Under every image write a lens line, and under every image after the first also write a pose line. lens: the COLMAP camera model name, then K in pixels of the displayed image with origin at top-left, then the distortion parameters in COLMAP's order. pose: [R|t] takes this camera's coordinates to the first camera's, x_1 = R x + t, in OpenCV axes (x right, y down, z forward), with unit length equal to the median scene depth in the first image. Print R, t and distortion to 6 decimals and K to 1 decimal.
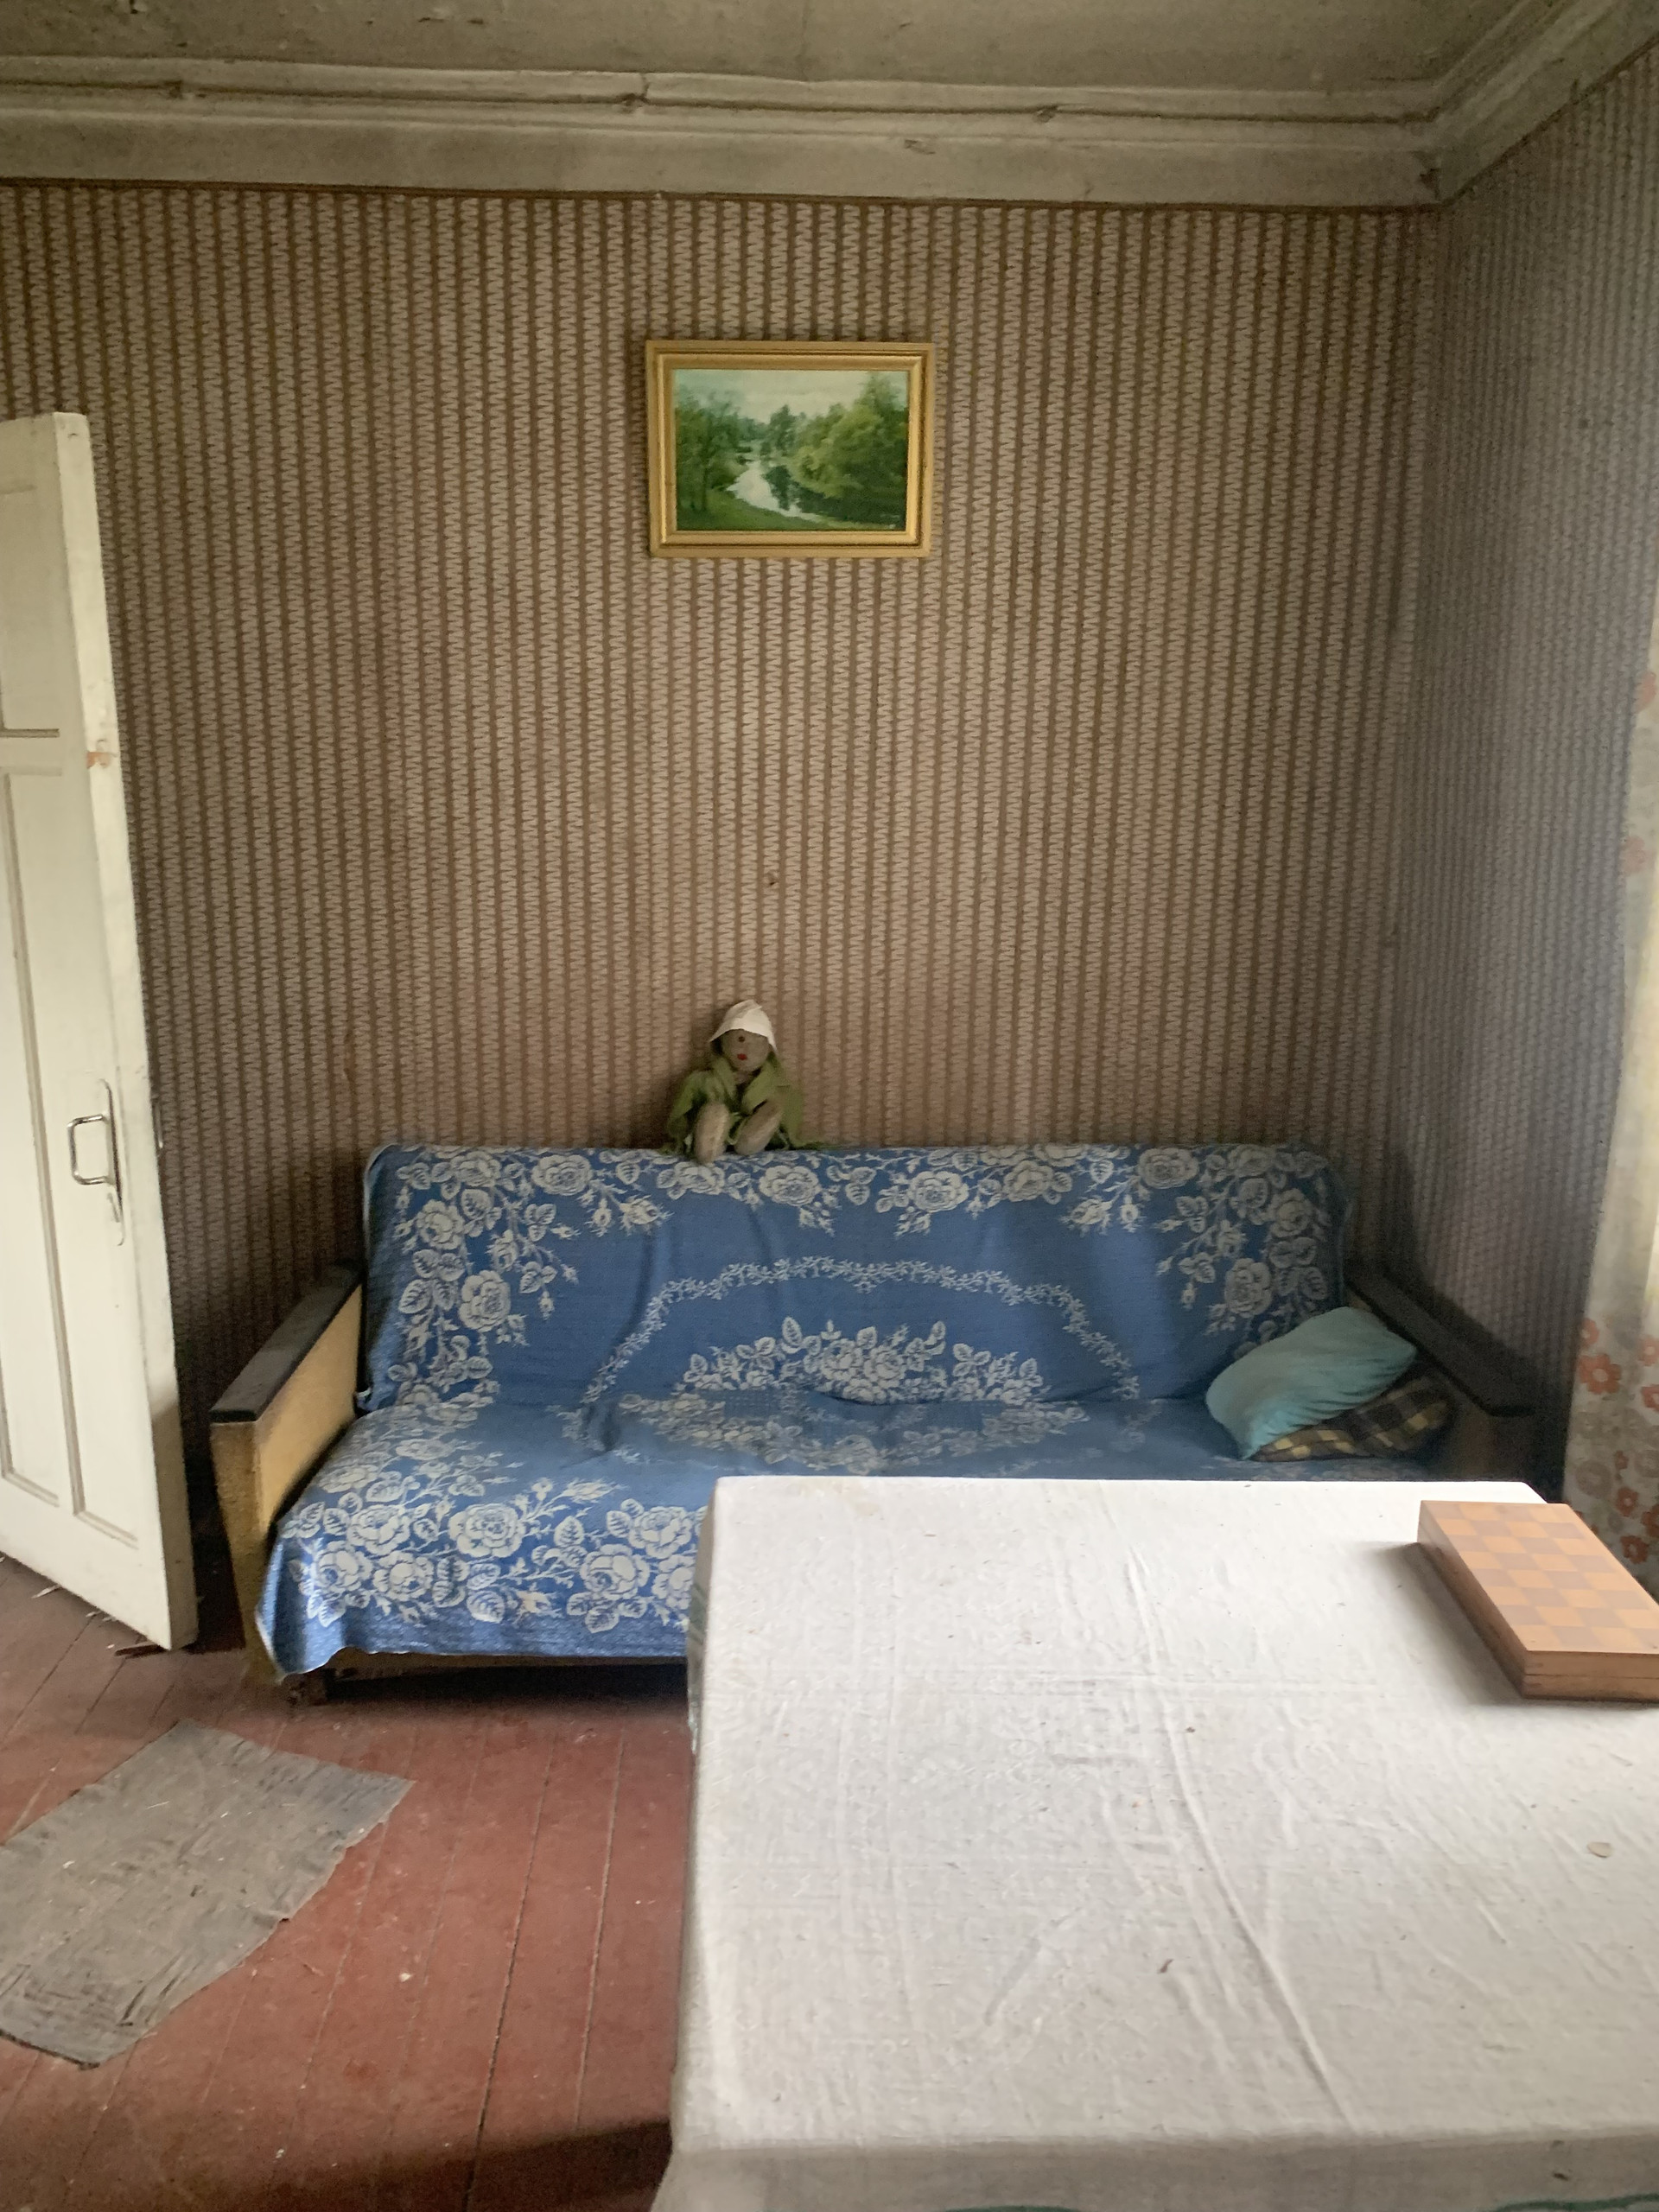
lens RADIAL K [[1762.2, 0, 835.8], [0, 1762.2, 1105.6], [0, 0, 1]] dist [0.026641, -0.054686]
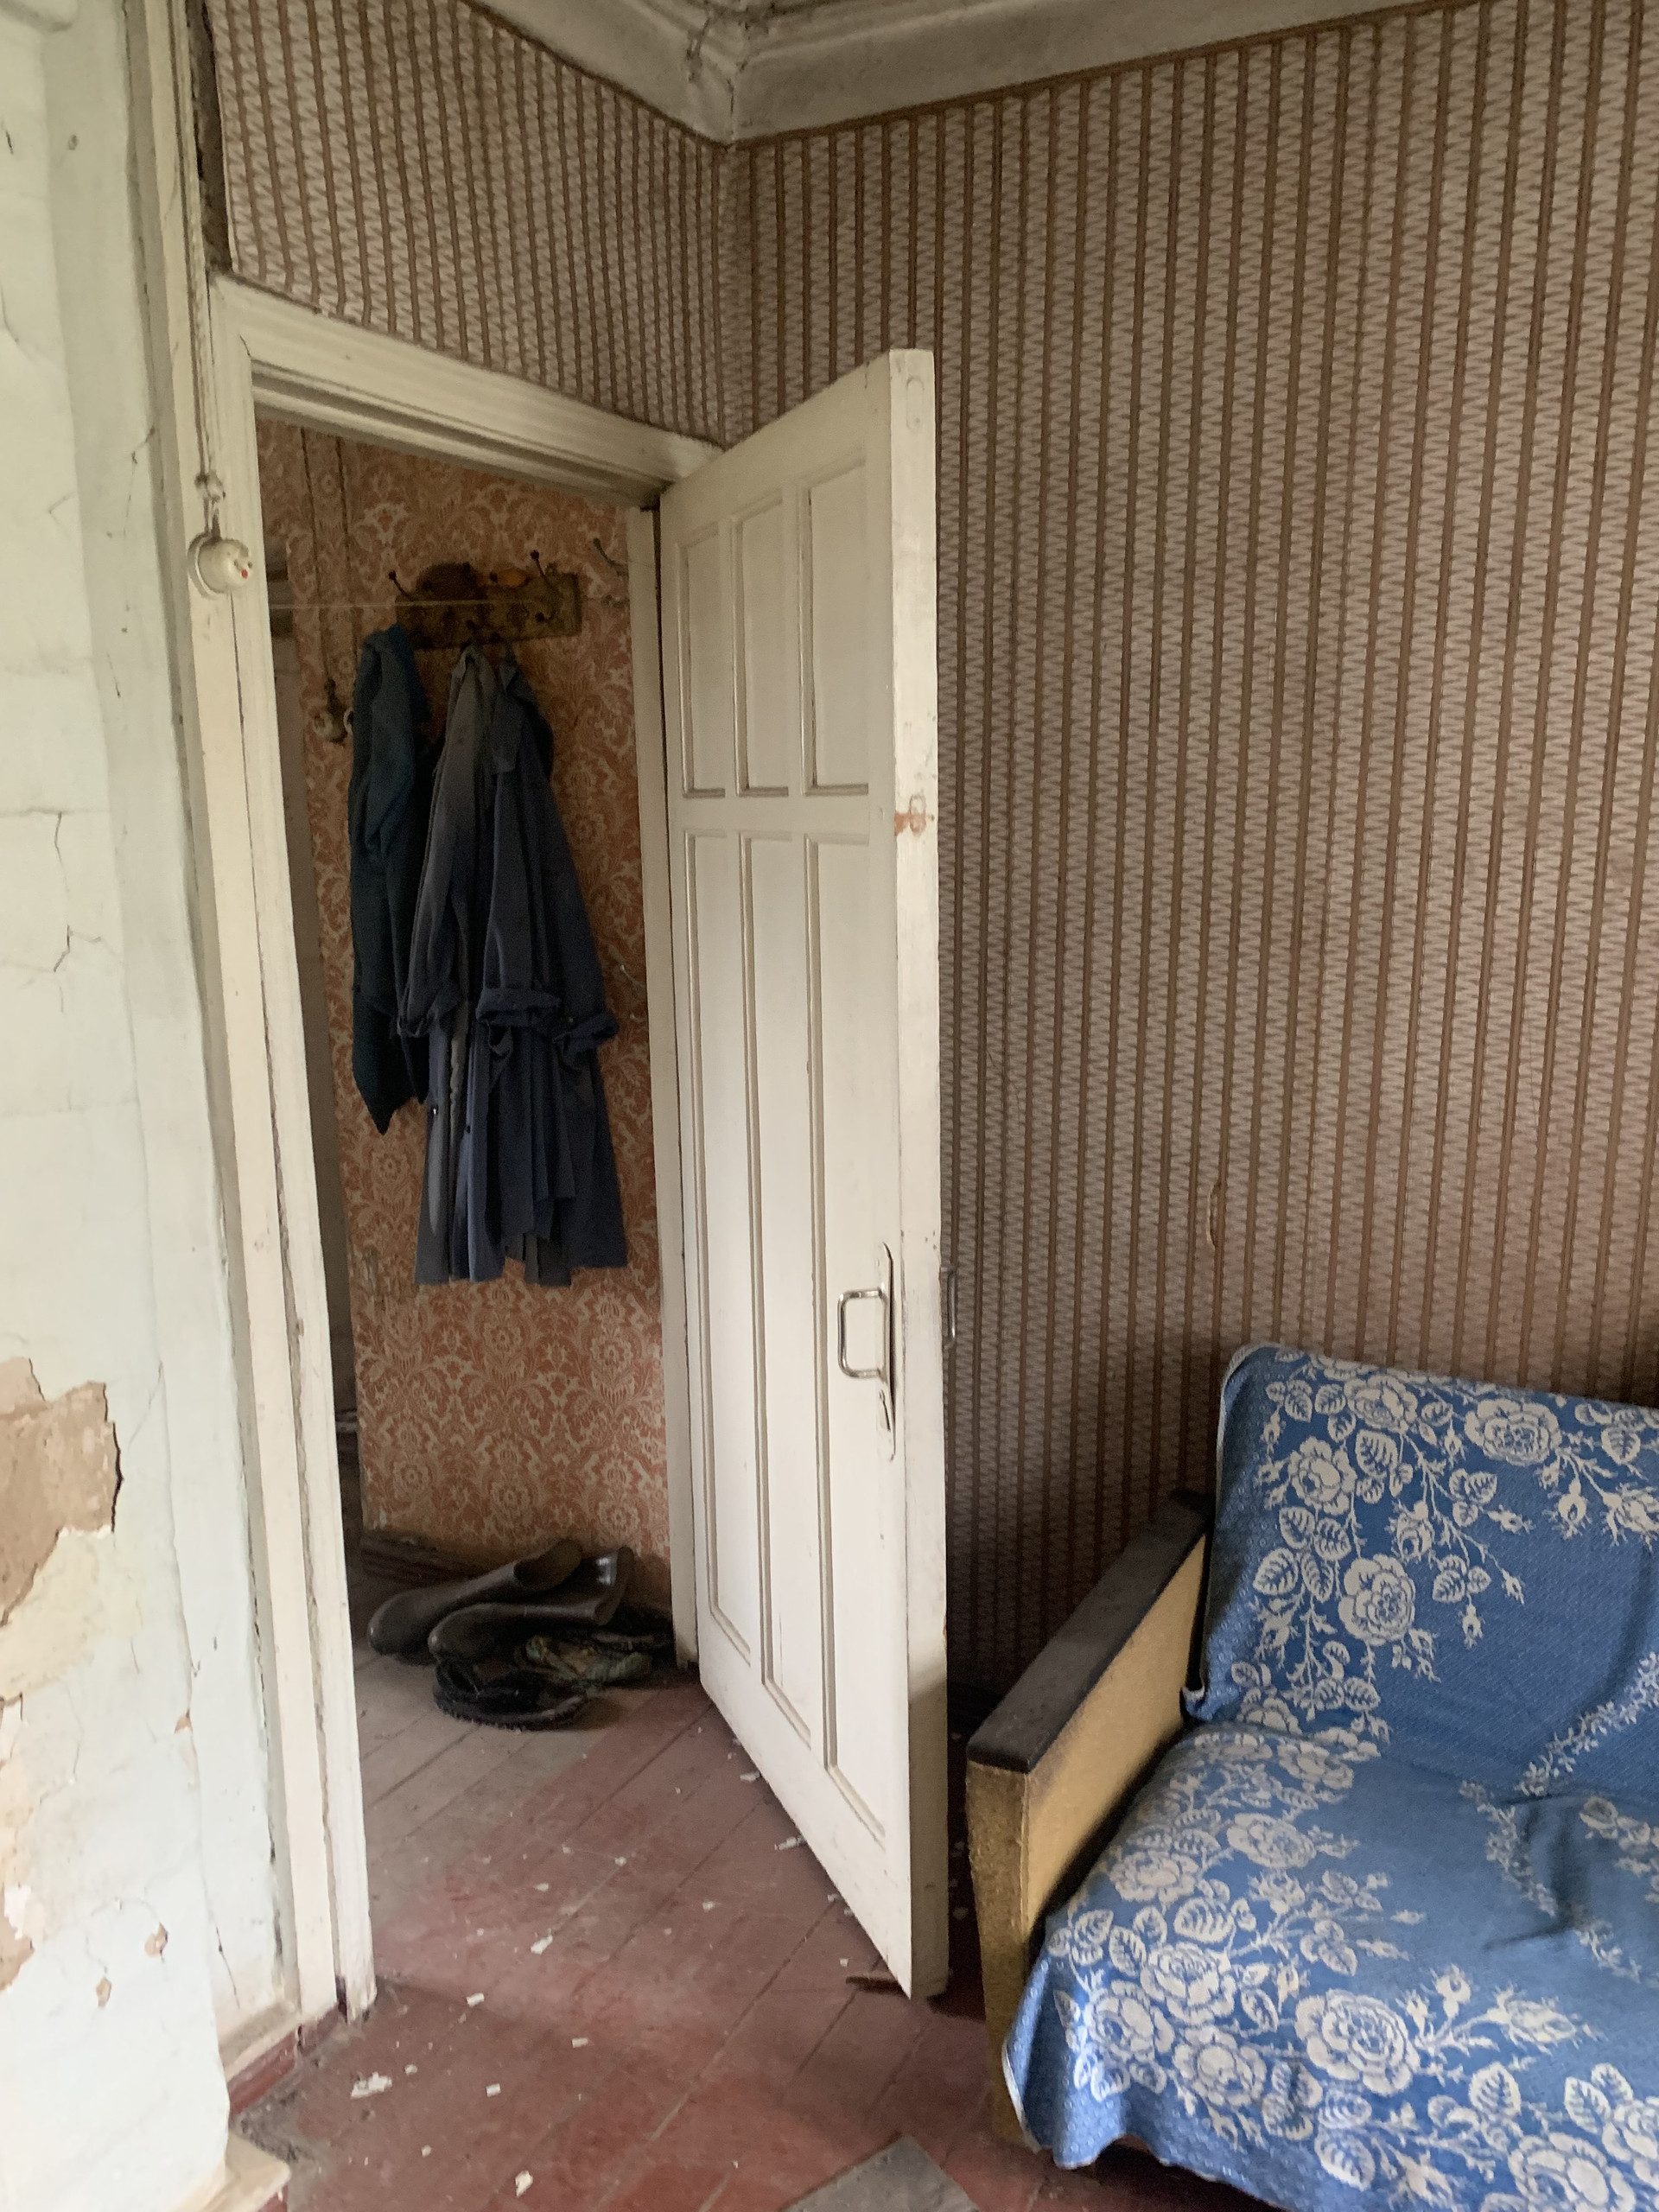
lens RADIAL K [[1682.8, 0, 830.6], [0, 1682.8, 1097.2], [0, 0, 1]] dist [0.029236, -0.013041]
pose [[0.868738, 0.078019, -0.489089, -0.077842], [-0.090677, 0.995878, -0.002202, -0.064831], [0.486901, 0.046262, 0.872231, 0.314842]]
